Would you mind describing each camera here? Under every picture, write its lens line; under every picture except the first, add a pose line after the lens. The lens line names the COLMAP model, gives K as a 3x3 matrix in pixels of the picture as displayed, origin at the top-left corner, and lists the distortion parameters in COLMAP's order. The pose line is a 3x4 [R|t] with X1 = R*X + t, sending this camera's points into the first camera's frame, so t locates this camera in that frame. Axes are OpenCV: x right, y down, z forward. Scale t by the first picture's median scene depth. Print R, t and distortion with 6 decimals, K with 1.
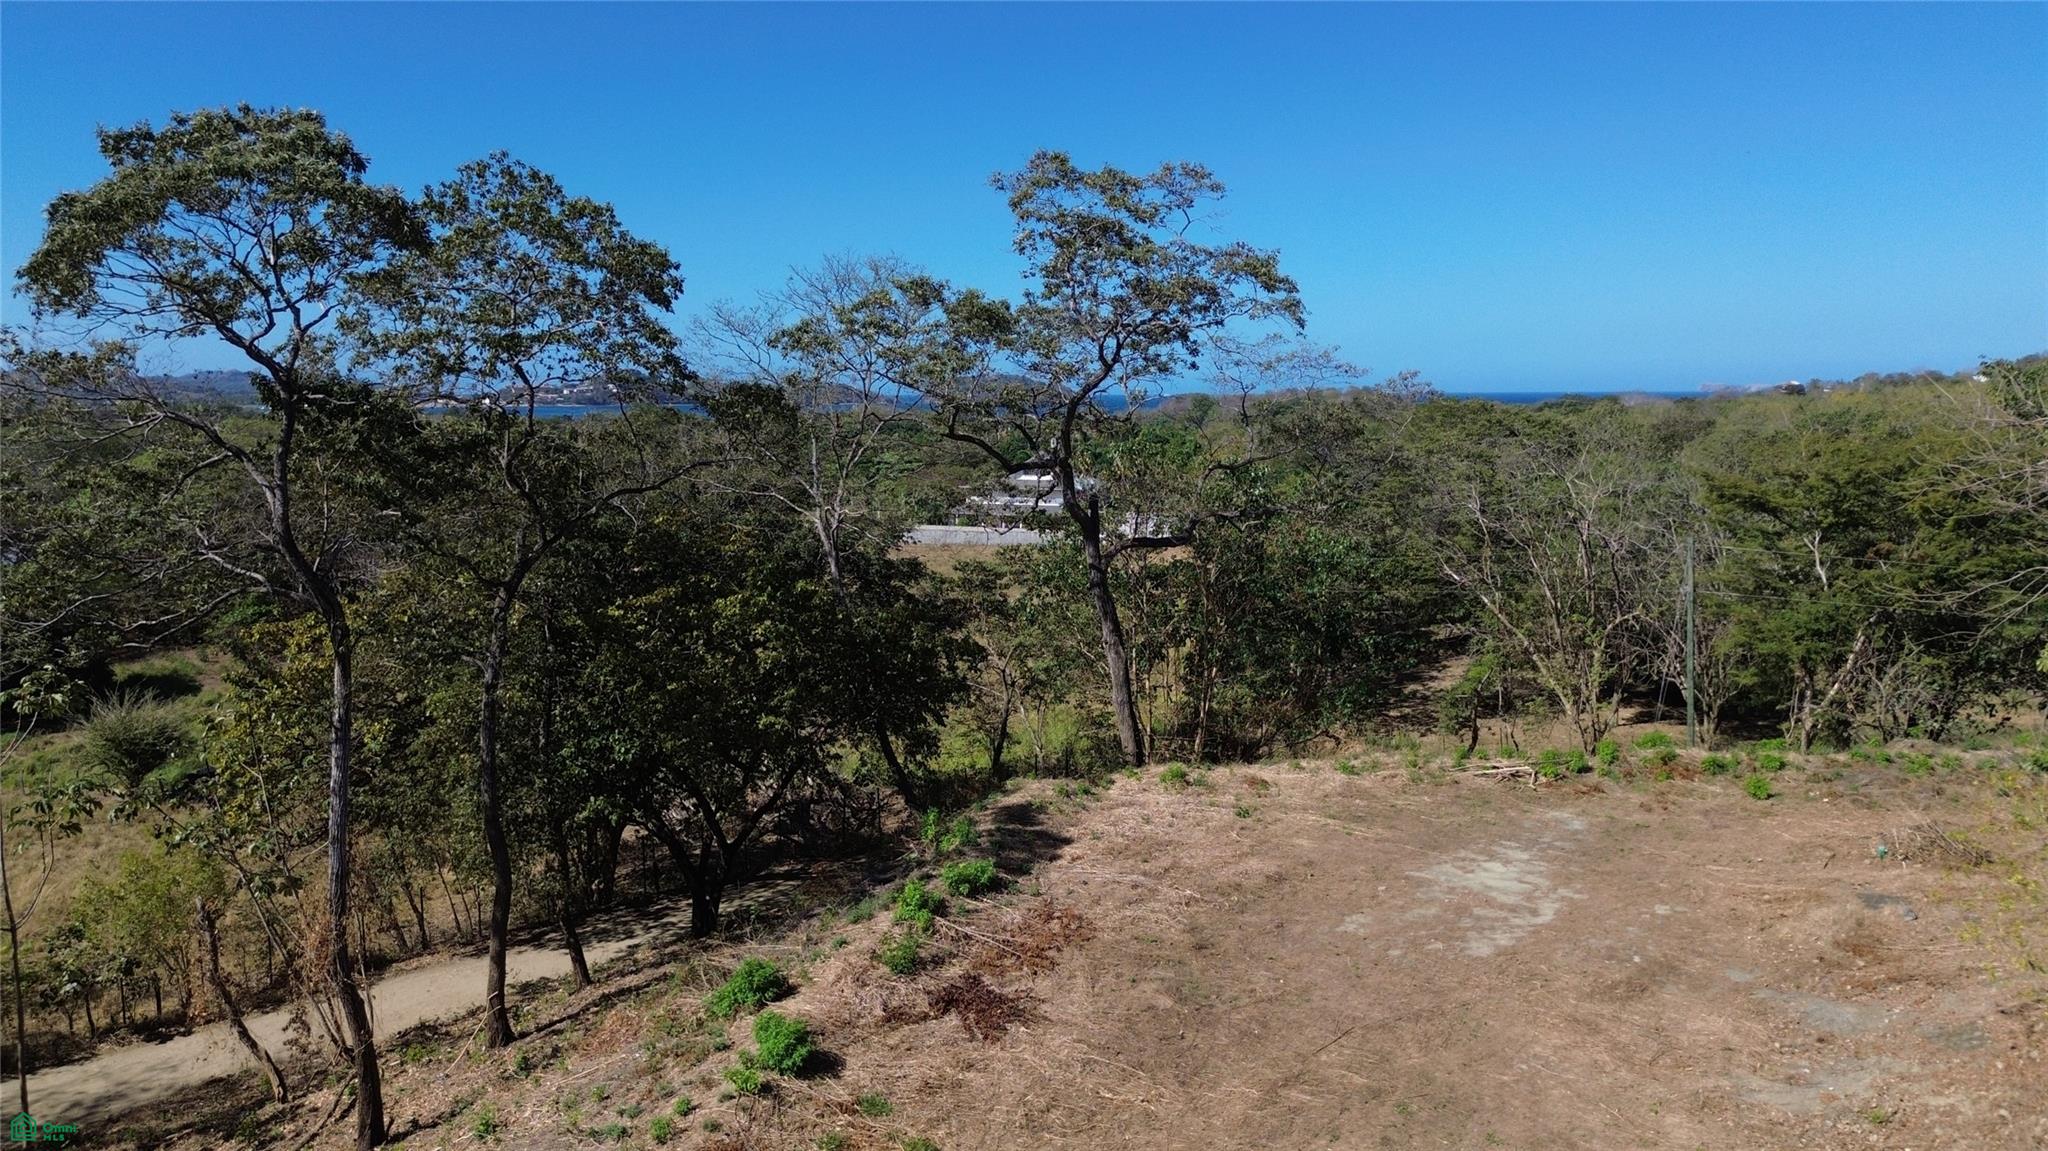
lens RADIAL K [[1350.4, 0, 1024.0], [0, 1350.4, 575.5], [0, 0, 1]] dist [0.000889, 0.004416]
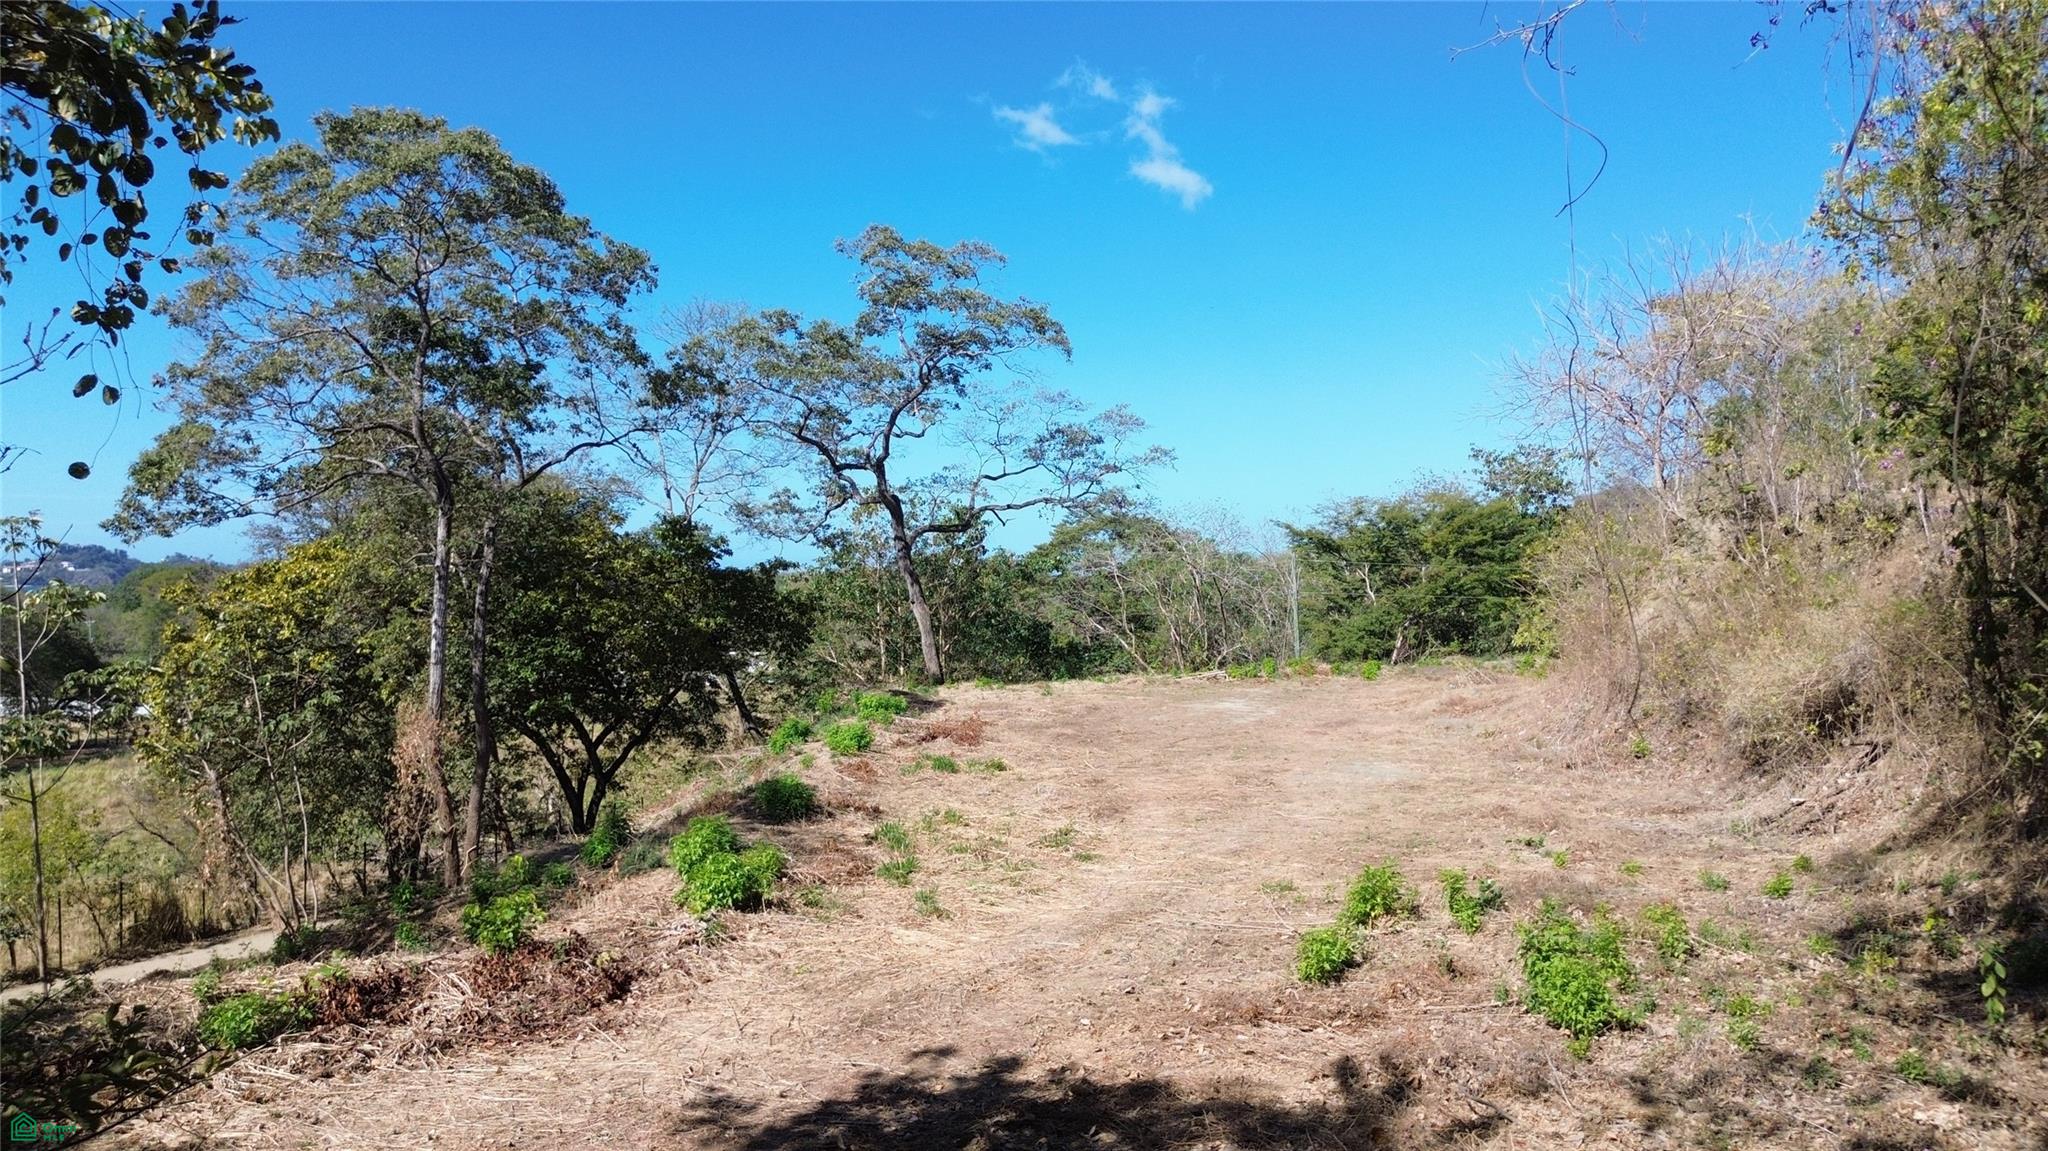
lens RADIAL K [[1350.4, 0, 1024.0], [0, 1350.4, 575.5], [0, 0, 1]] dist [0.000889, 0.004416]
pose [[0.953264, 0.007040, 0.302058, -0.245889], [0.023530, 0.994963, -0.097447, 0.169996], [-0.301222, 0.100000, 0.948296, -0.292957]]
